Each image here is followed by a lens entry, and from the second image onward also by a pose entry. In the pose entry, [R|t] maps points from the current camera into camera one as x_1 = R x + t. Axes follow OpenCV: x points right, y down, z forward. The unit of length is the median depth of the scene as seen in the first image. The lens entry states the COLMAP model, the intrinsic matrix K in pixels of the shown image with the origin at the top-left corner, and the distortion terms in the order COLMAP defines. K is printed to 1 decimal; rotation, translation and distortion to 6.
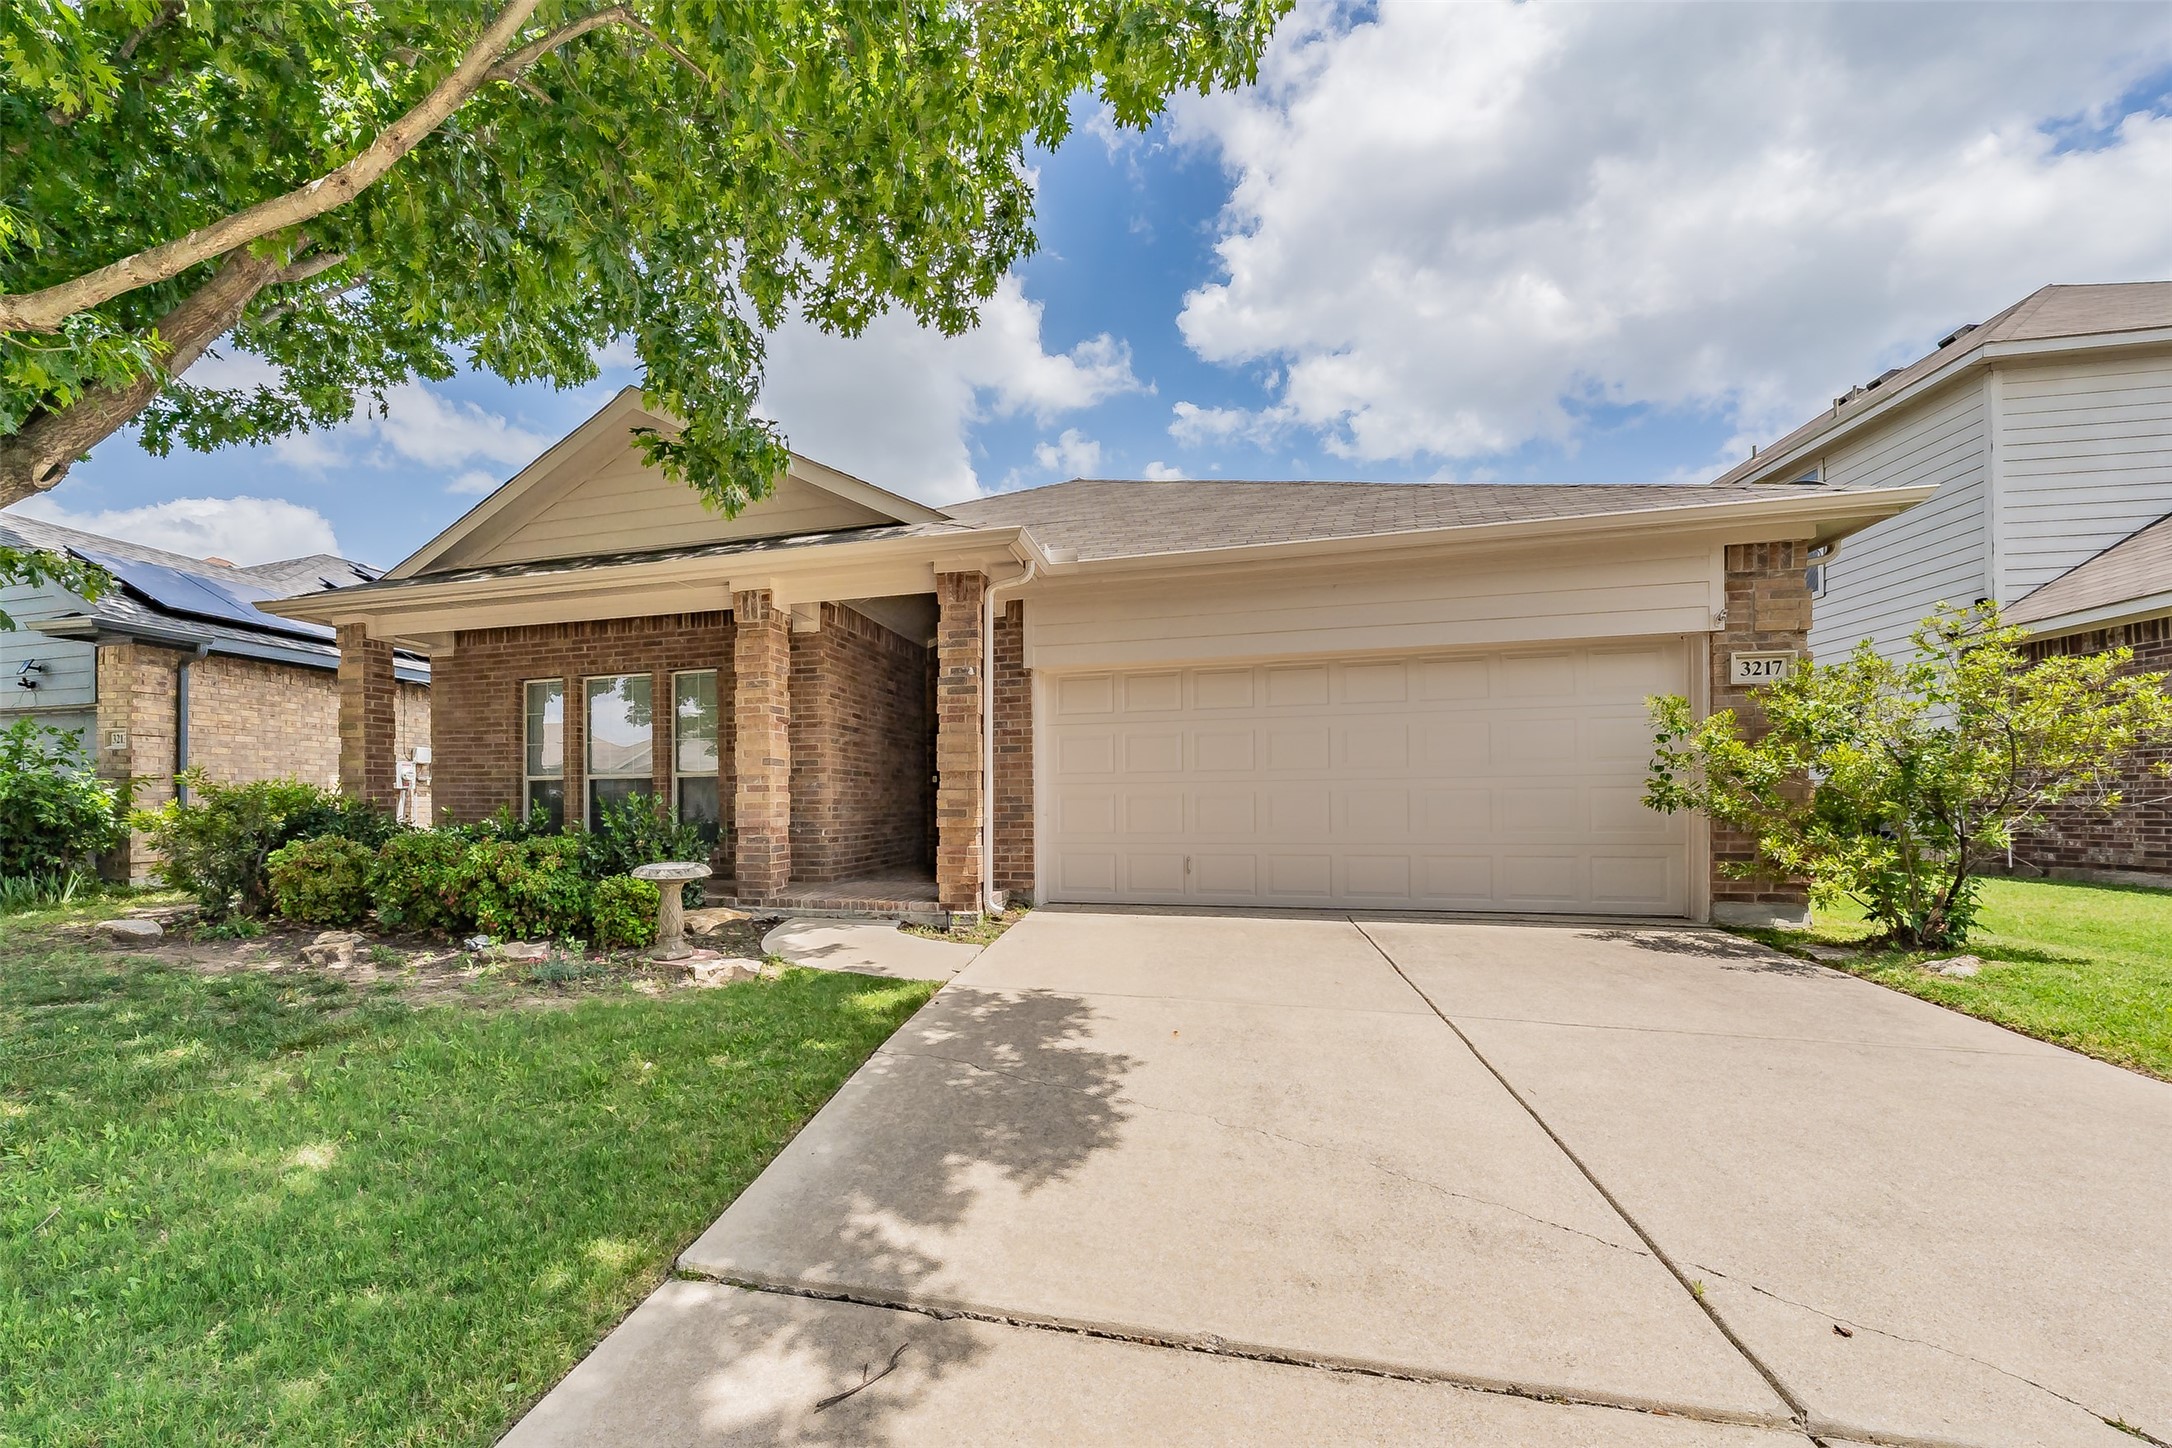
lens RADIAL K [[772.6, 0, 946.1], [0, 772.6, 805.6], [0, 0, 1]] dist [-0.000426, 0.000007]
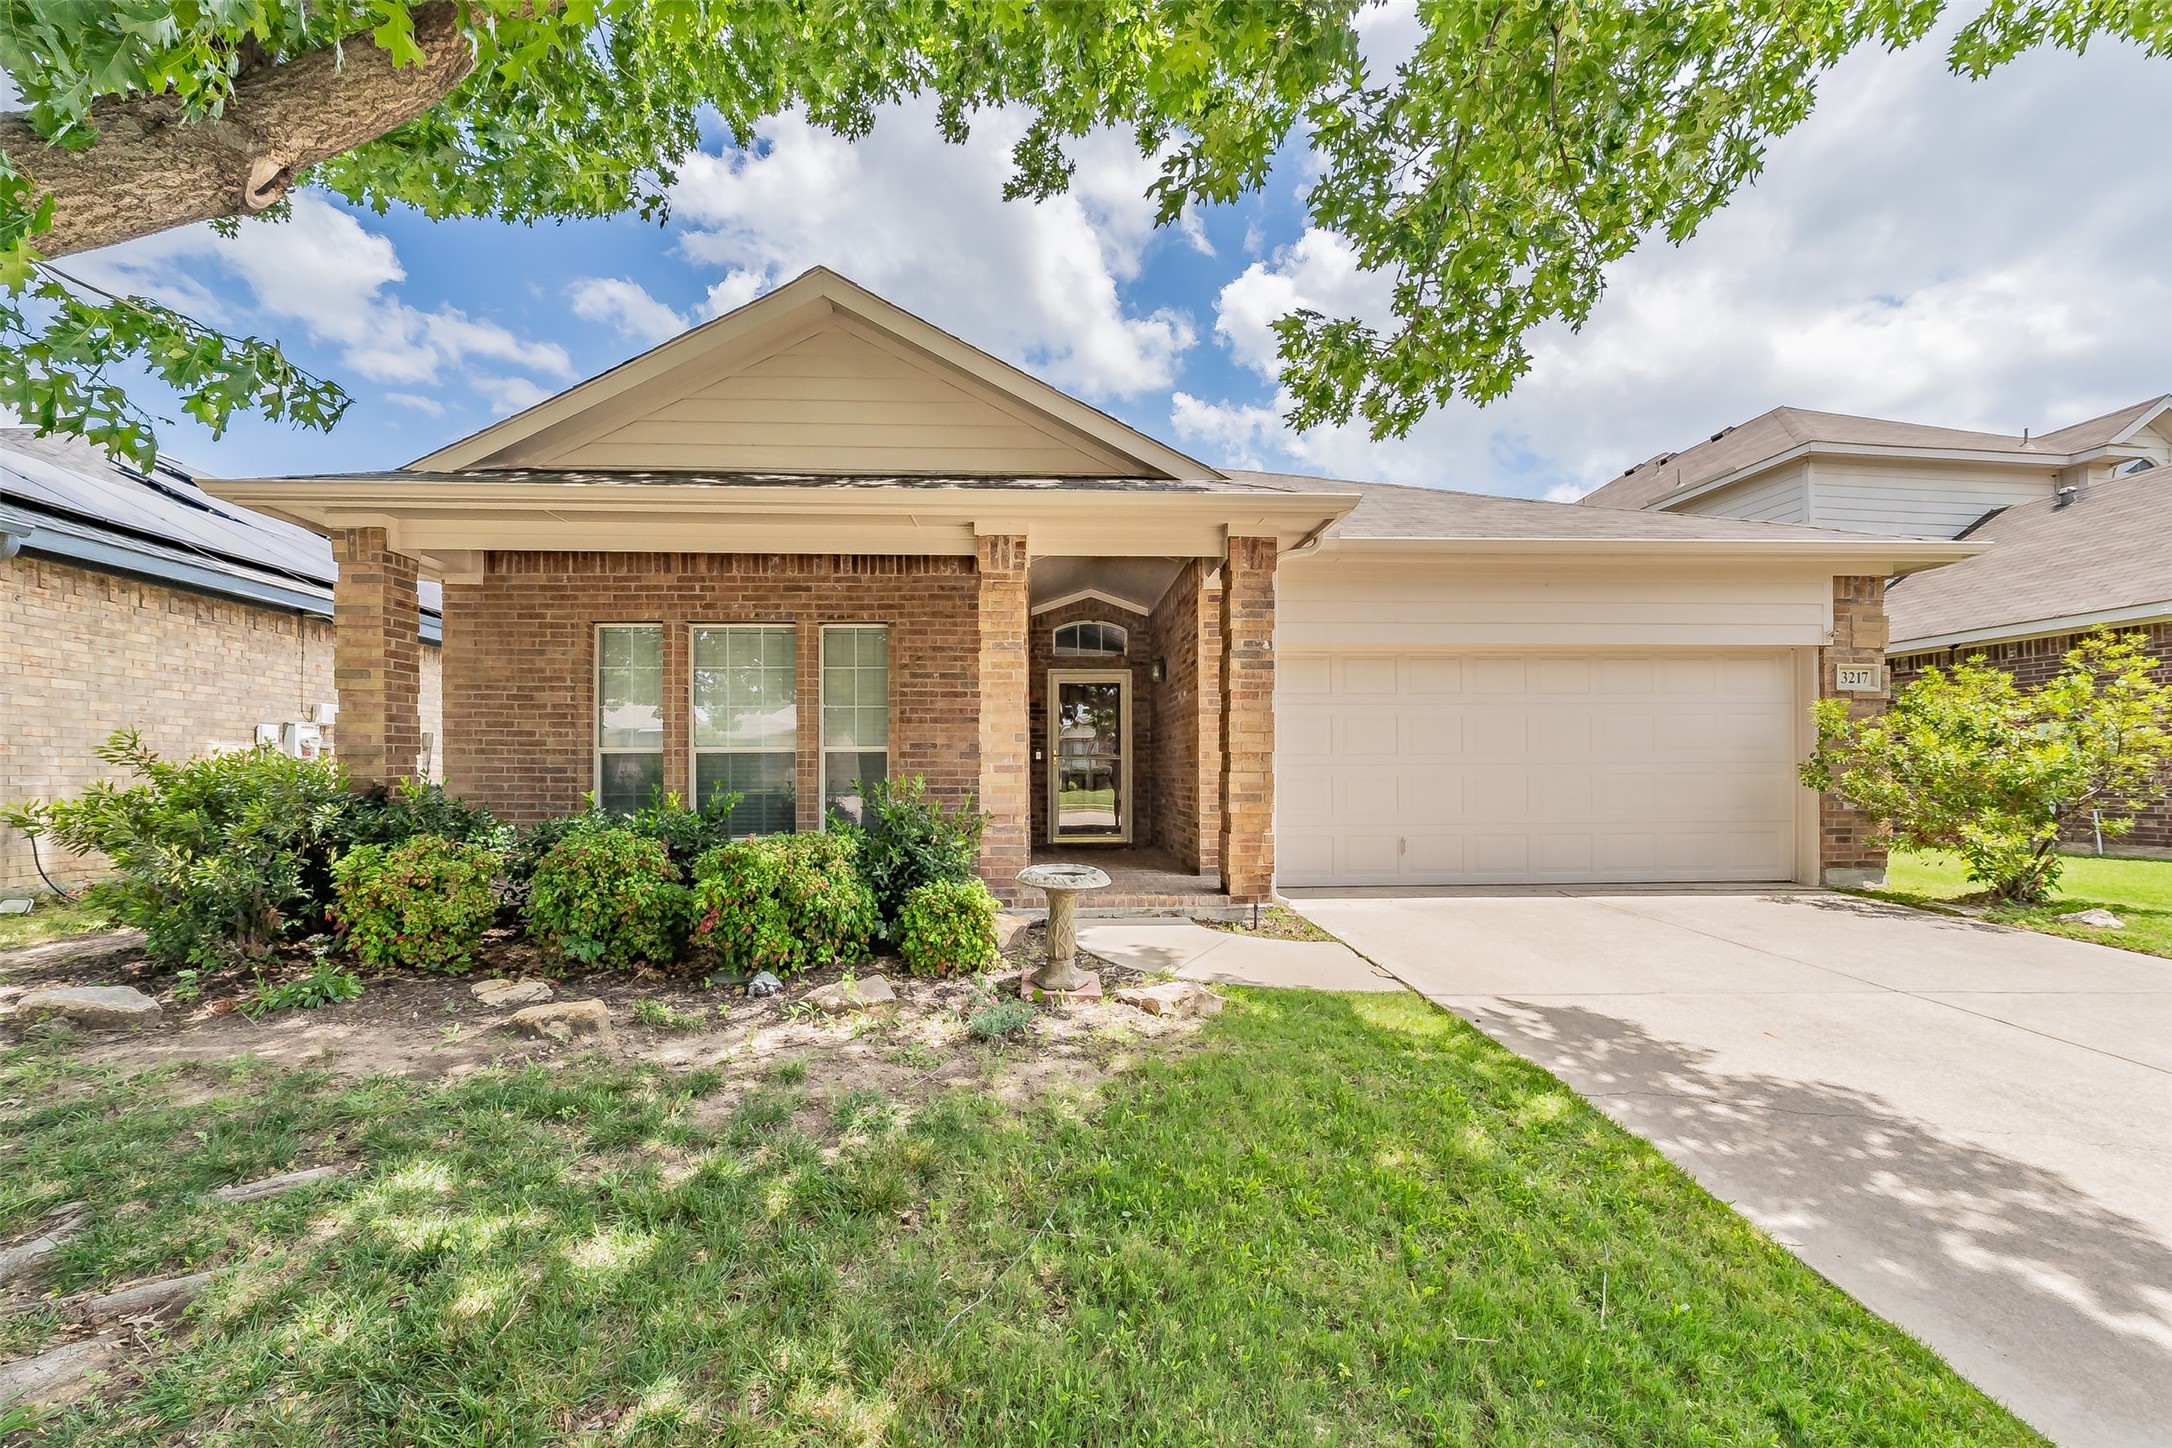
lens RADIAL K [[750.9, 0, 995.1], [0, 750.9, 774.6], [0, 0, 1]] dist [0.000177, -0.000014]
pose [[0.954935, 0.002954, 0.296801, -0.424548], [-0.002886, 0.999996, -0.000667, -0.012913], [-0.296802, -0.000219, 0.954939, 0.182709]]
